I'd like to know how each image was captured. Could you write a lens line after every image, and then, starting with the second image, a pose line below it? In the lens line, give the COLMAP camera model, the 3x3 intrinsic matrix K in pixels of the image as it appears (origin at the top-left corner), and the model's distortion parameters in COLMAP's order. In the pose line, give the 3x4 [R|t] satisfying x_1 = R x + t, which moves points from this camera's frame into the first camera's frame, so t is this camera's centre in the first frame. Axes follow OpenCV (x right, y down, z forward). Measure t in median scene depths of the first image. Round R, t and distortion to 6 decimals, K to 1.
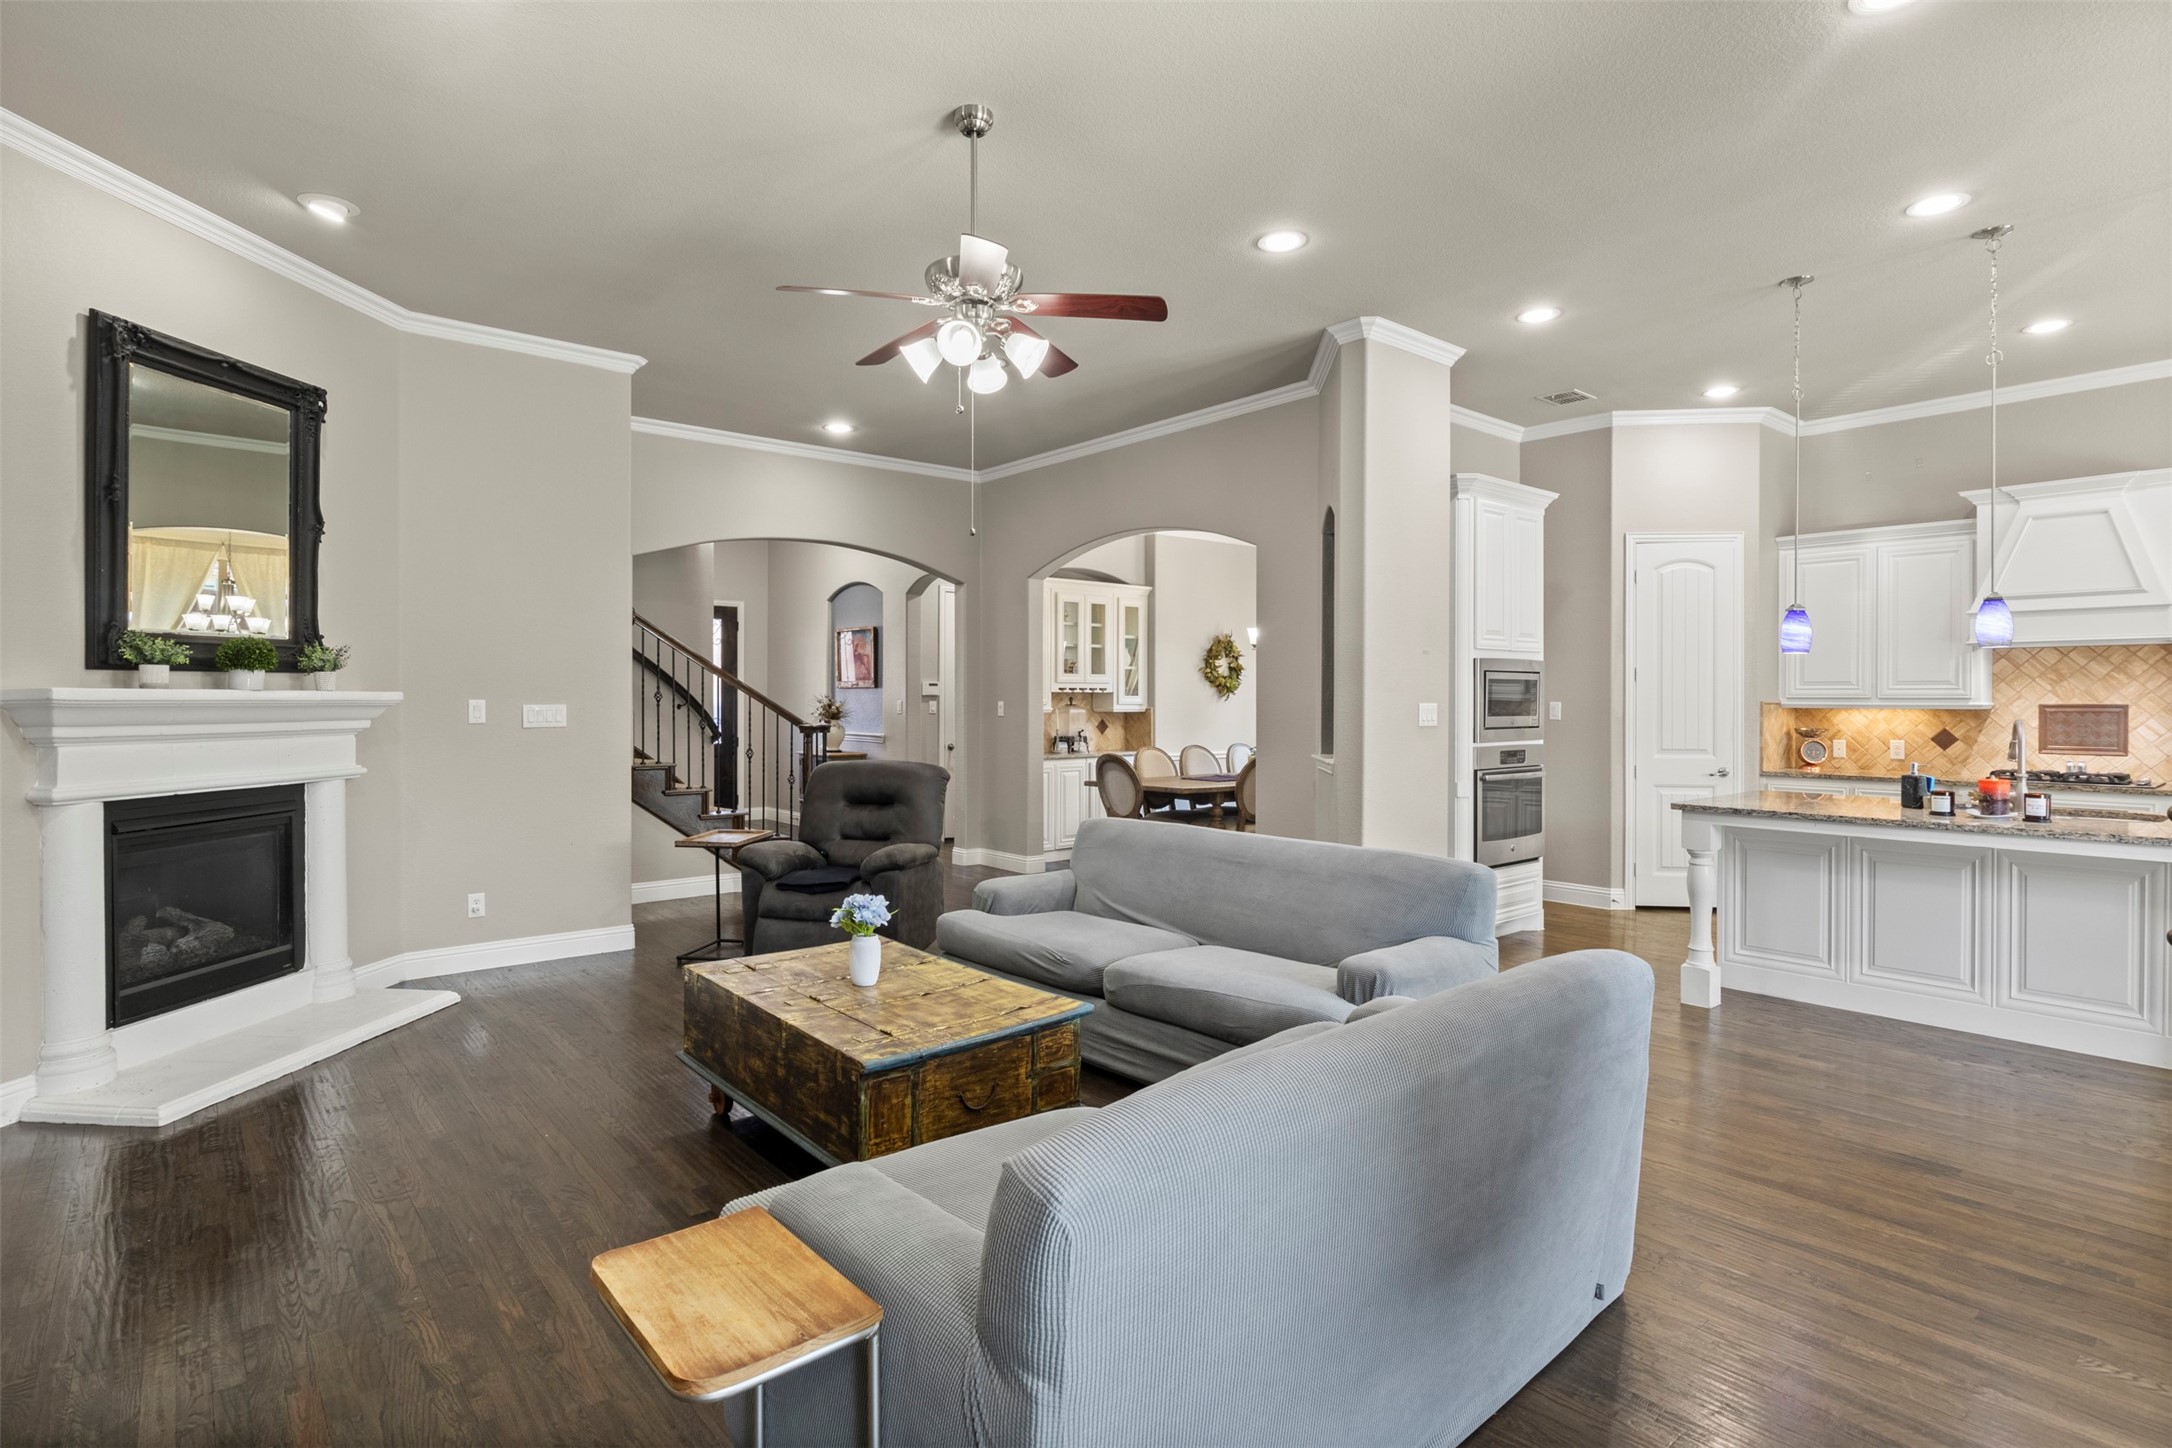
lens RADIAL K [[1085.6, 0, 1090.2], [0, 1085.6, 708.0], [0, 0, 1]] dist [0.003113, 0.000028]
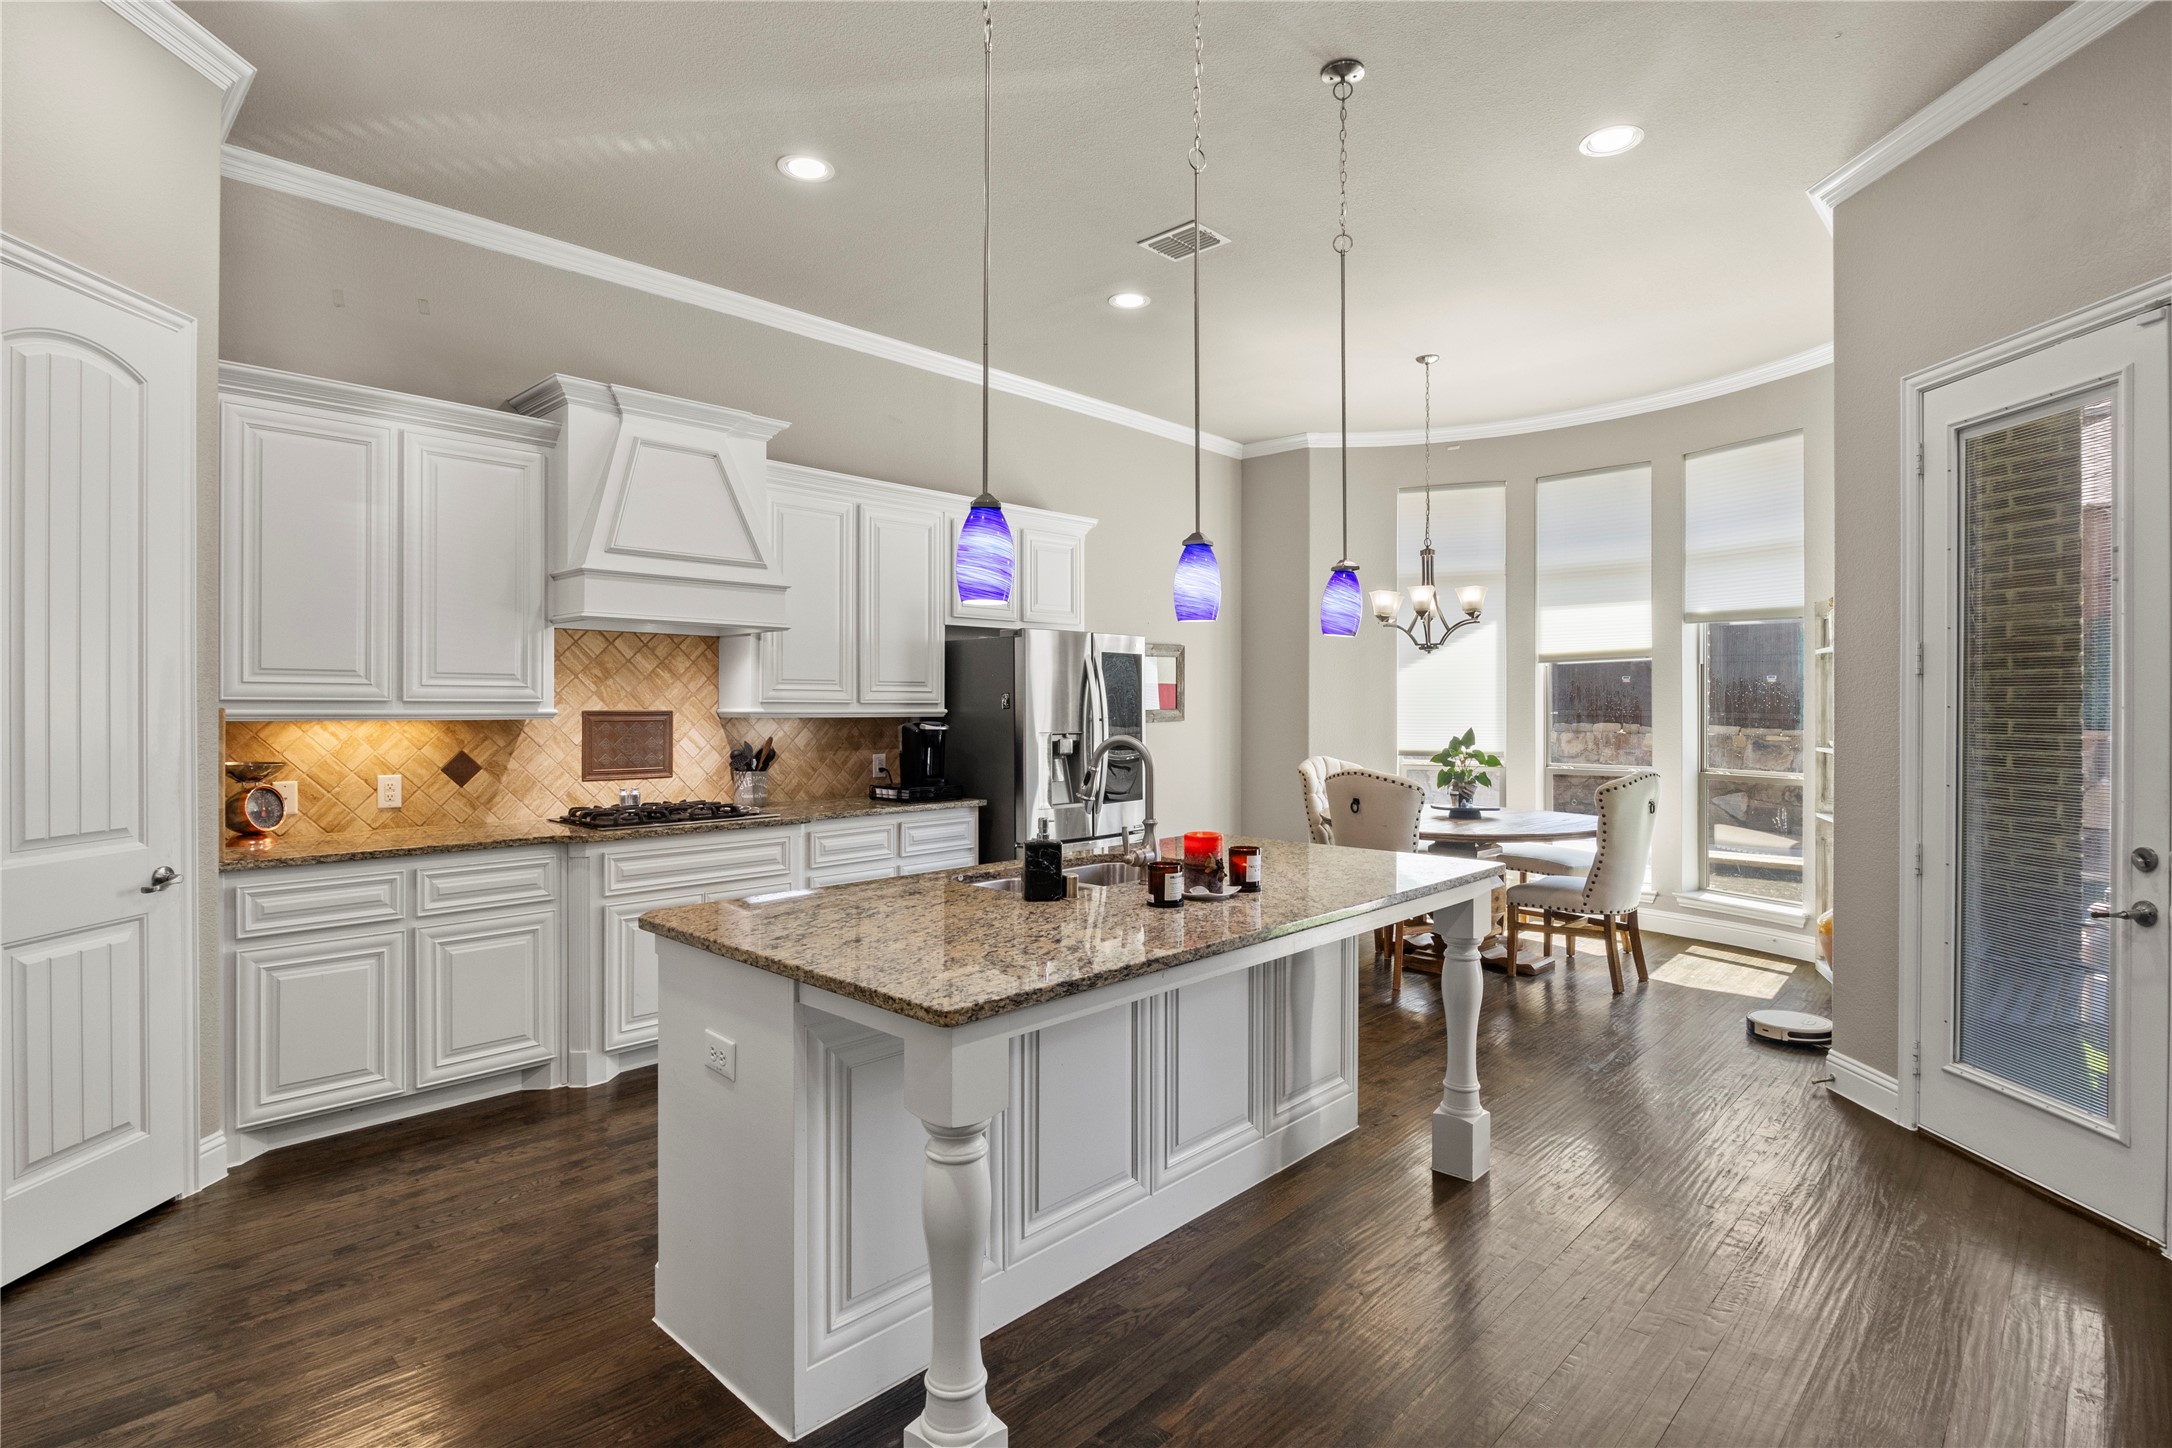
lens RADIAL K [[1085.6, 0, 1090.7], [0, 1085.6, 708.1], [0, 0, 1]] dist [0.003113, 0.000028]
pose [[-0.094208, -0.003729, 0.995546, 0.140154], [0.006685, 0.999968, 0.004378, -0.006039], [-0.995530, 0.007068, -0.094180, 0.716769]]
